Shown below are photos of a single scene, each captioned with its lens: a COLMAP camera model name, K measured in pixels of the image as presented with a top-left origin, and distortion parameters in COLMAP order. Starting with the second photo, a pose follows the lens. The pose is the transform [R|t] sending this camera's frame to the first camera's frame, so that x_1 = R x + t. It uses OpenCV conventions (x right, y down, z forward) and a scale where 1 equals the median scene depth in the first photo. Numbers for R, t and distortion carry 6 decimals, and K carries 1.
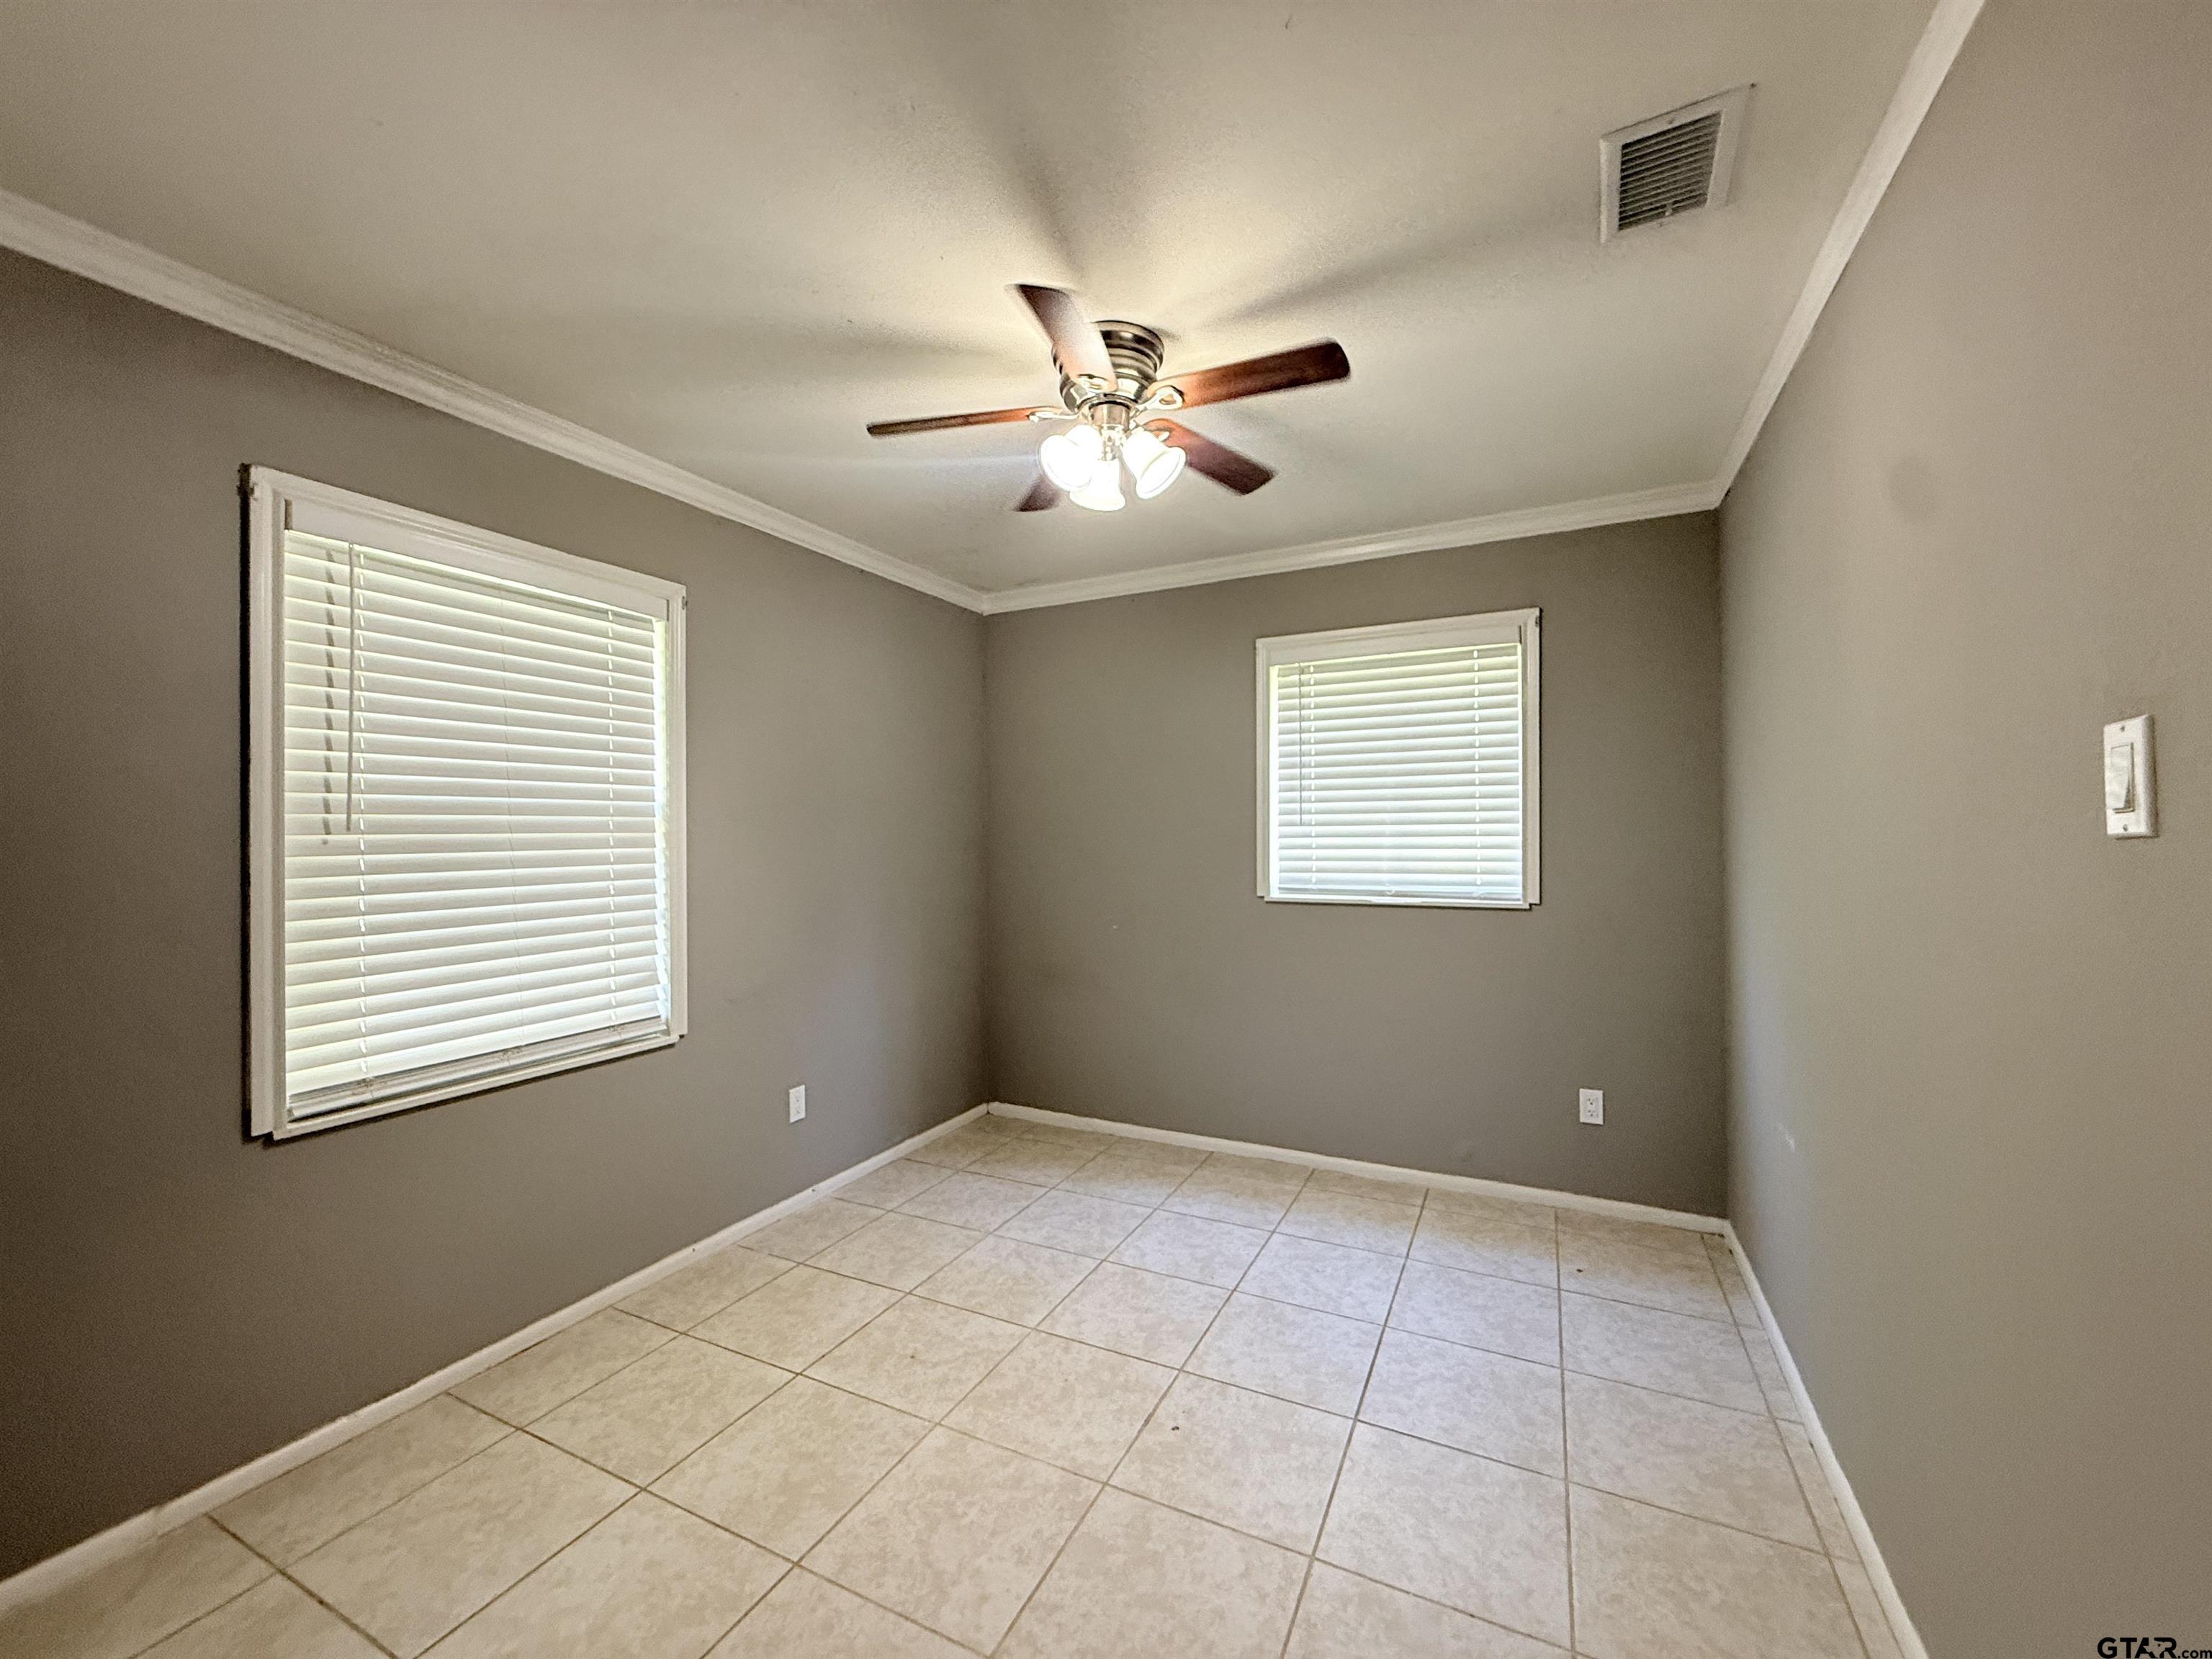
lens RADIAL K [[874.9, 0, 1100.9], [0, 874.9, 830.2], [0, 0, 1]] dist [0.000508, -0.000938]
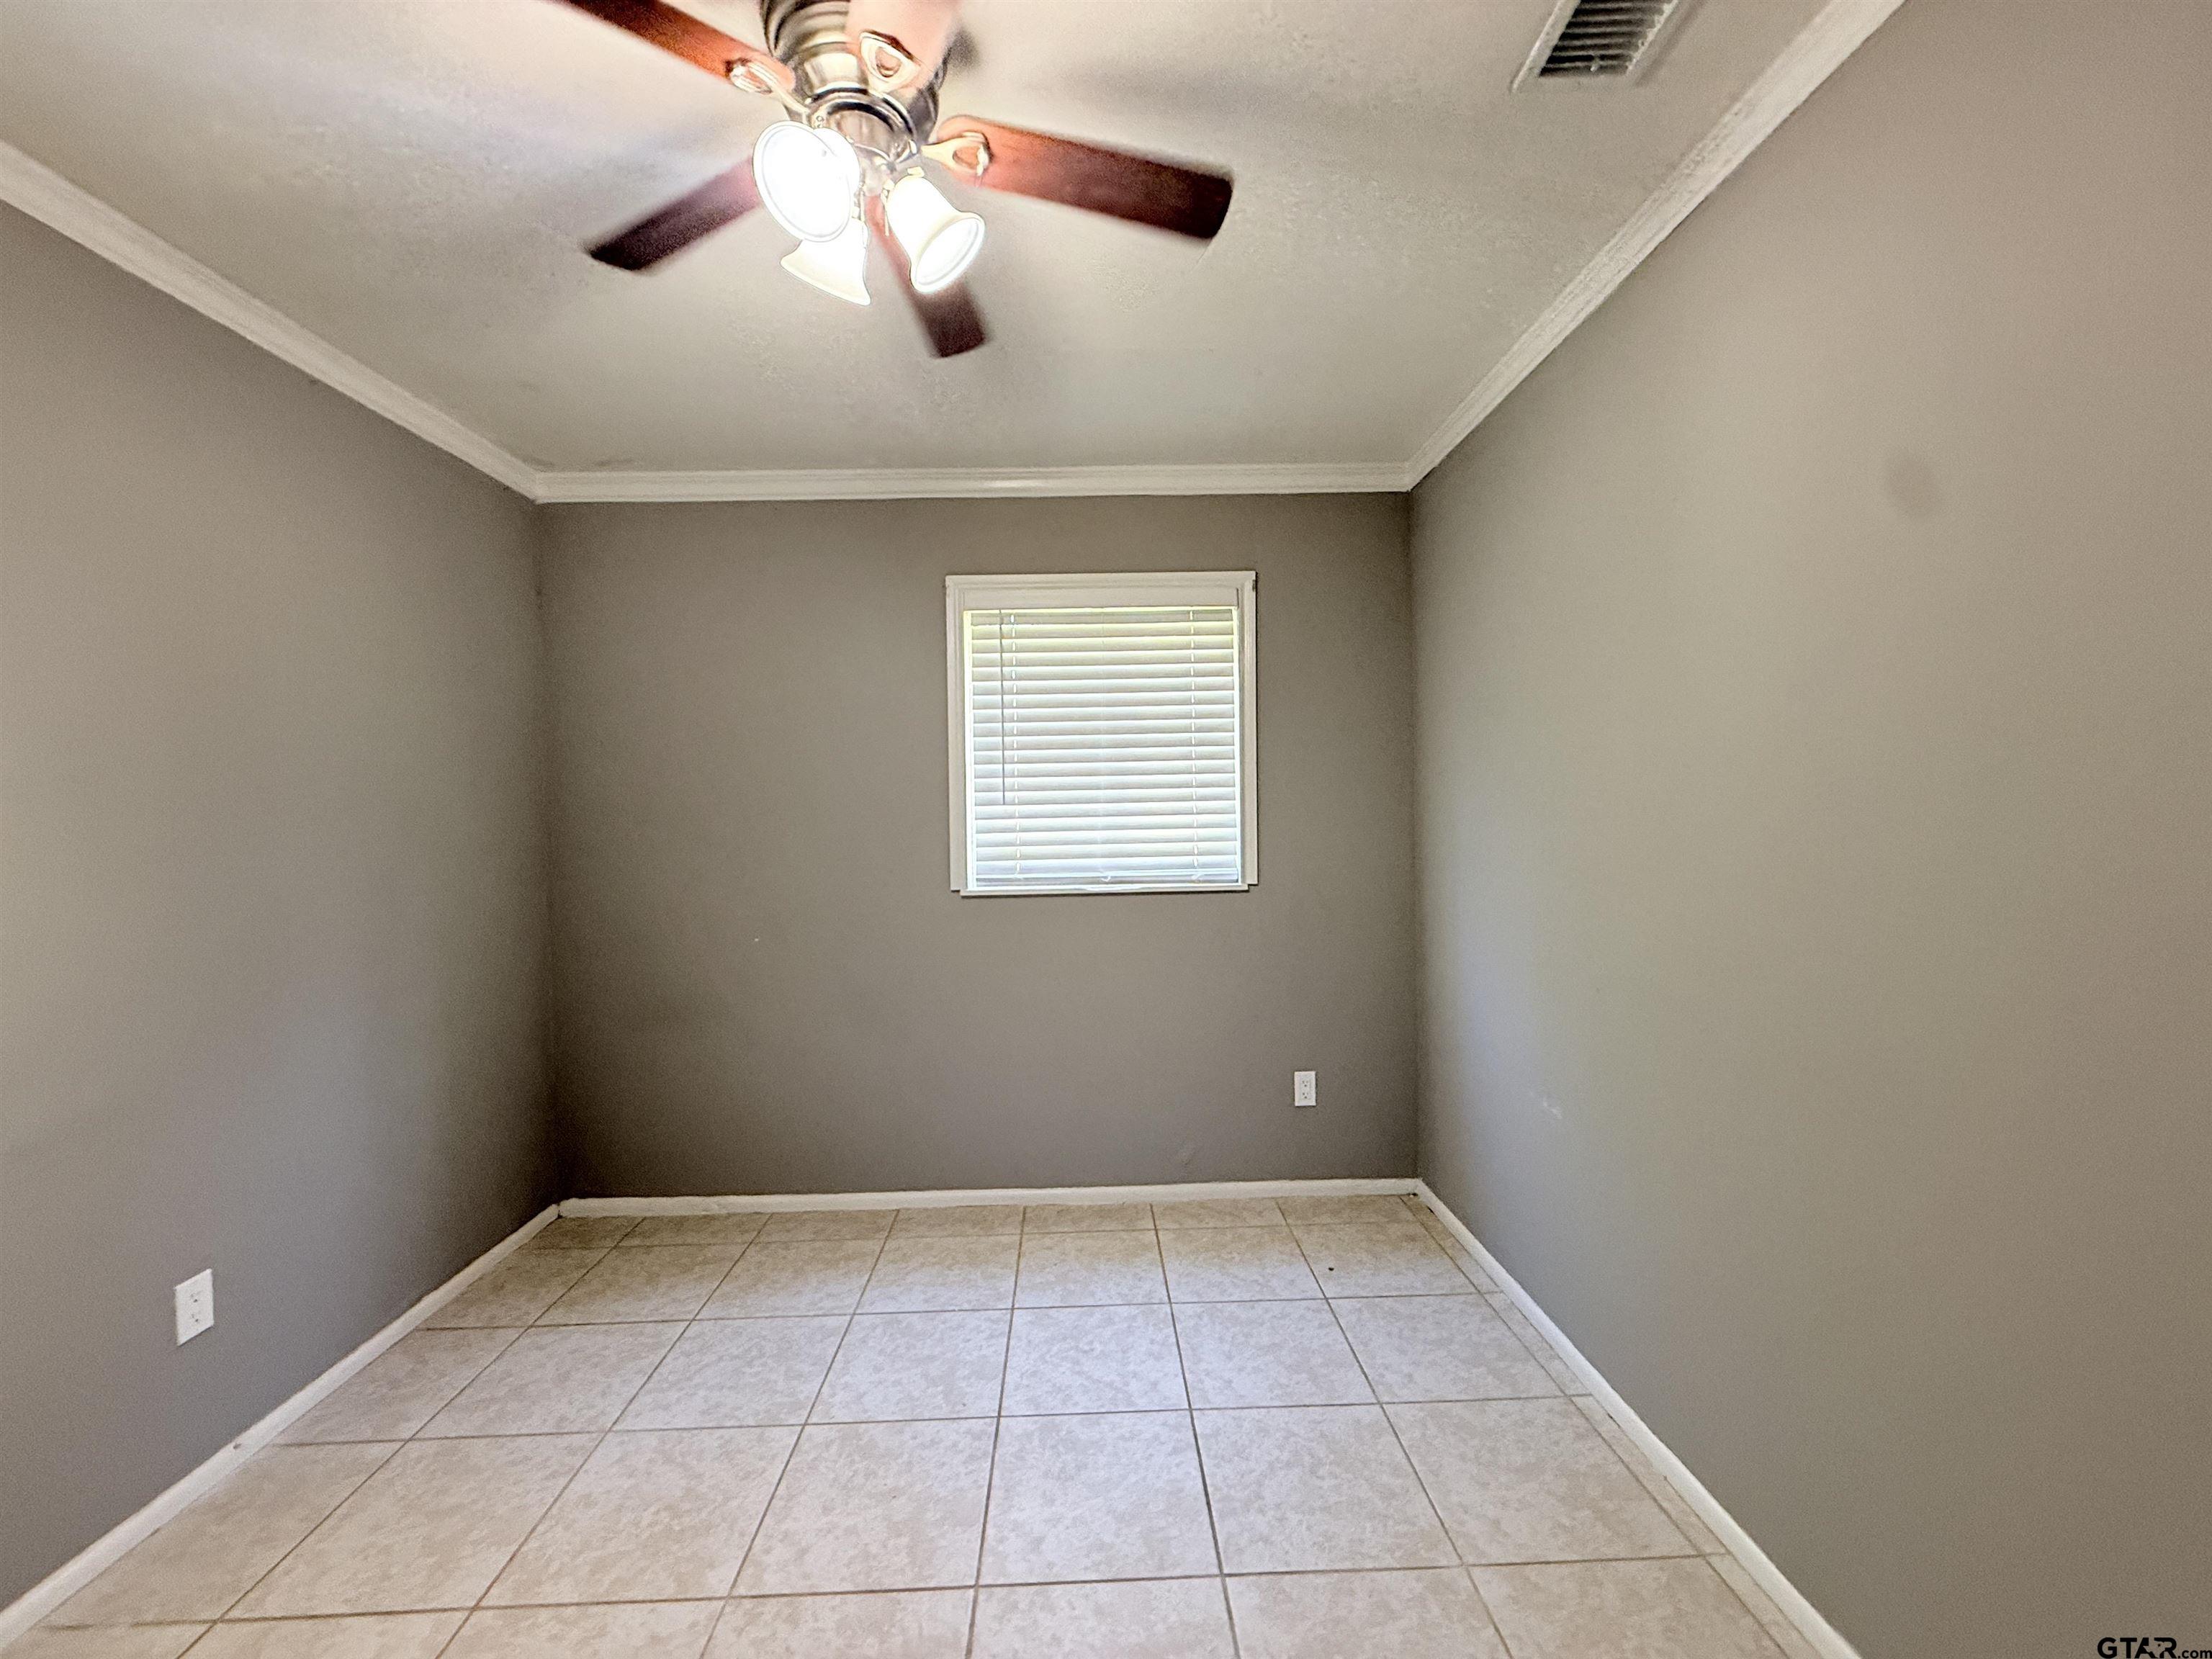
lens RADIAL K [[874.9, 0, 1103.8], [0, 874.9, 830.1], [0, 0, 1]] dist [0.000508, -0.000938]
pose [[0.882084, -0.018156, 0.470742, -0.093823], [0.010356, 0.999763, 0.019156, 0.005100], [-0.470978, -0.012023, 0.882063, 0.243565]]
